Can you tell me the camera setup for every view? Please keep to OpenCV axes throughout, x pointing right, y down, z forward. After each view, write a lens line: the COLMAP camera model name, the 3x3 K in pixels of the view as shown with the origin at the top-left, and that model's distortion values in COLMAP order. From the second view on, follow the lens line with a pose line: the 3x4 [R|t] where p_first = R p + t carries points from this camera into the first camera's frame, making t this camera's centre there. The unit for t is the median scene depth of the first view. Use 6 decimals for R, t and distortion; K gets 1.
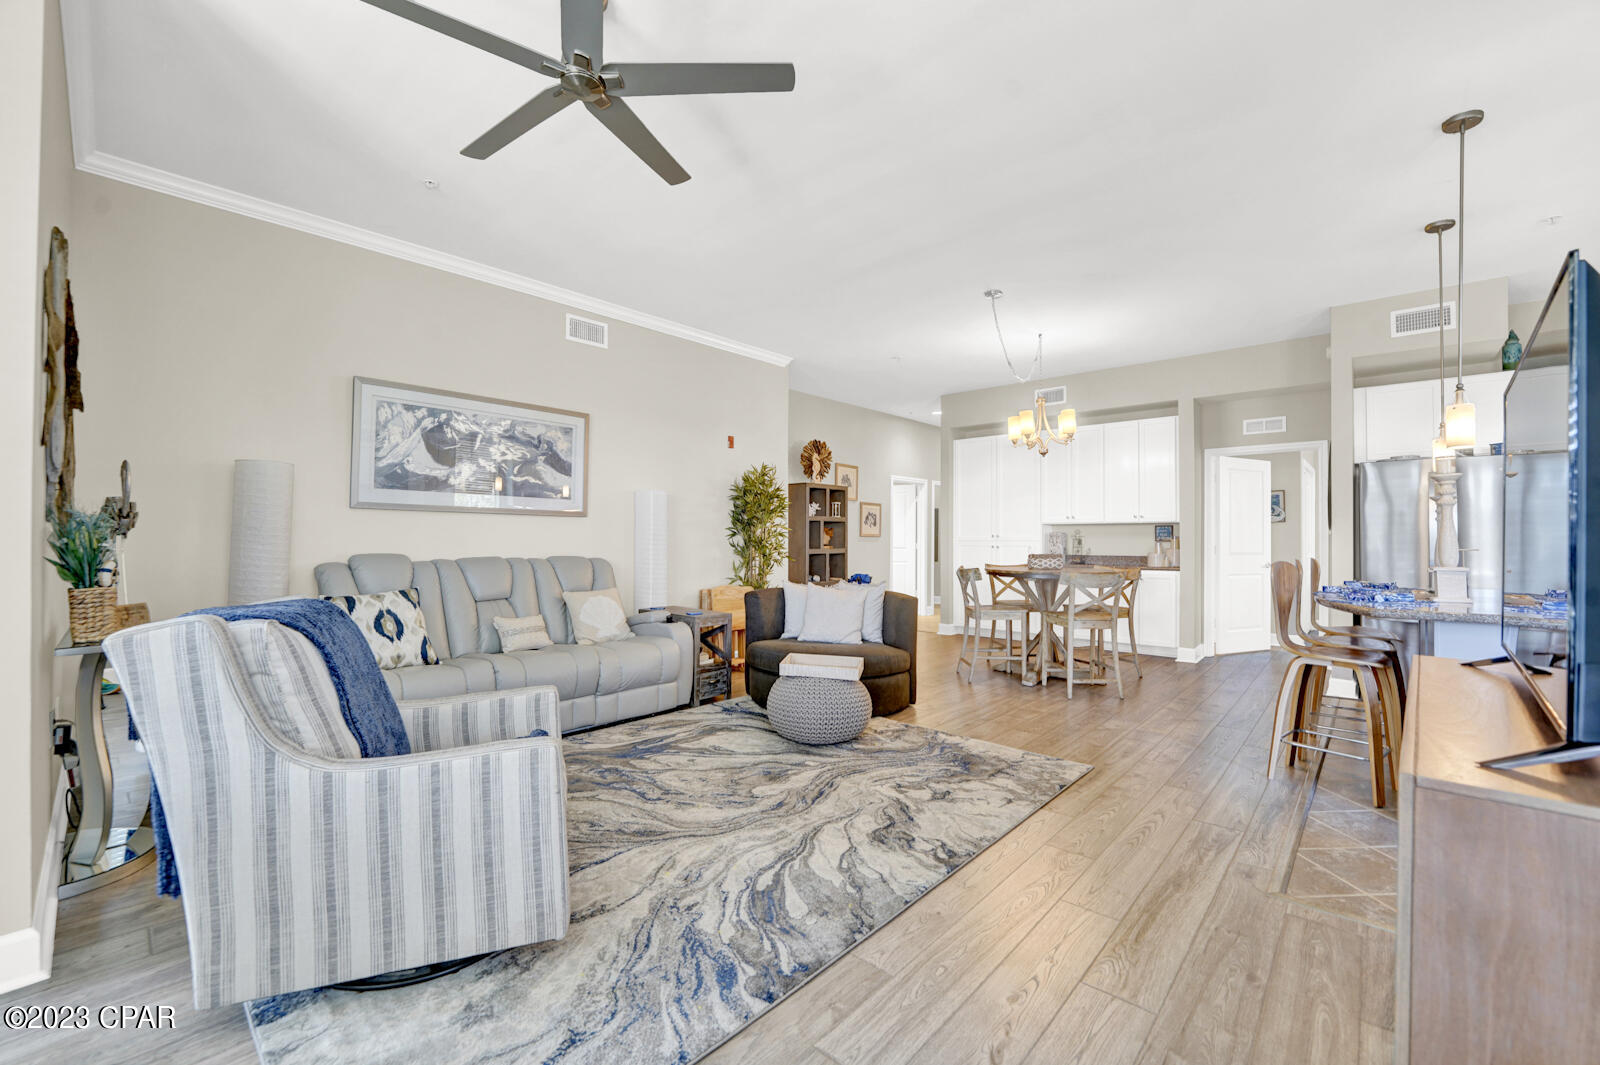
lens RADIAL K [[648.4, 0, 787.5], [0, 648.4, 544.3], [0, 0, 1]] dist [-0.021339, -0.000079]
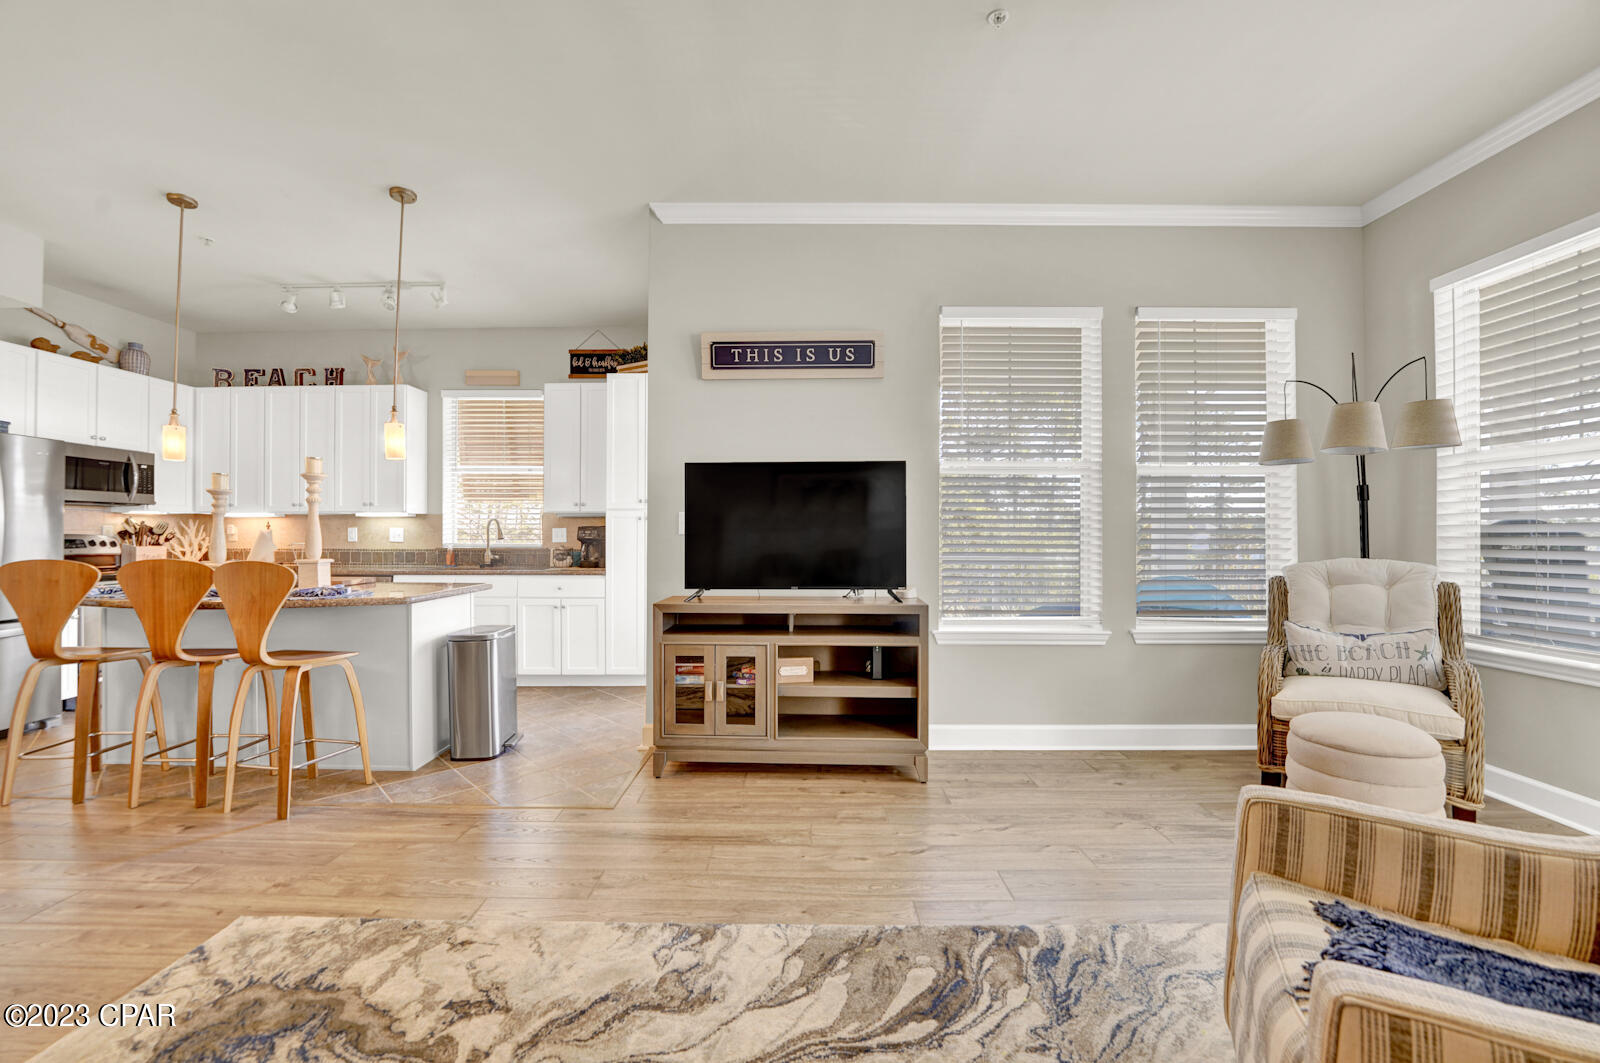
lens RADIAL K [[648.4, 0, 791.5], [0, 648.4, 531.8], [0, 0, 1]] dist [-0.021339, -0.000079]
pose [[-0.672389, 0.001656, 0.740196, -0.458672], [-0.000594, 0.999996, -0.002777, -0.012646], [-0.740198, -0.002307, -0.672385, 1.573110]]
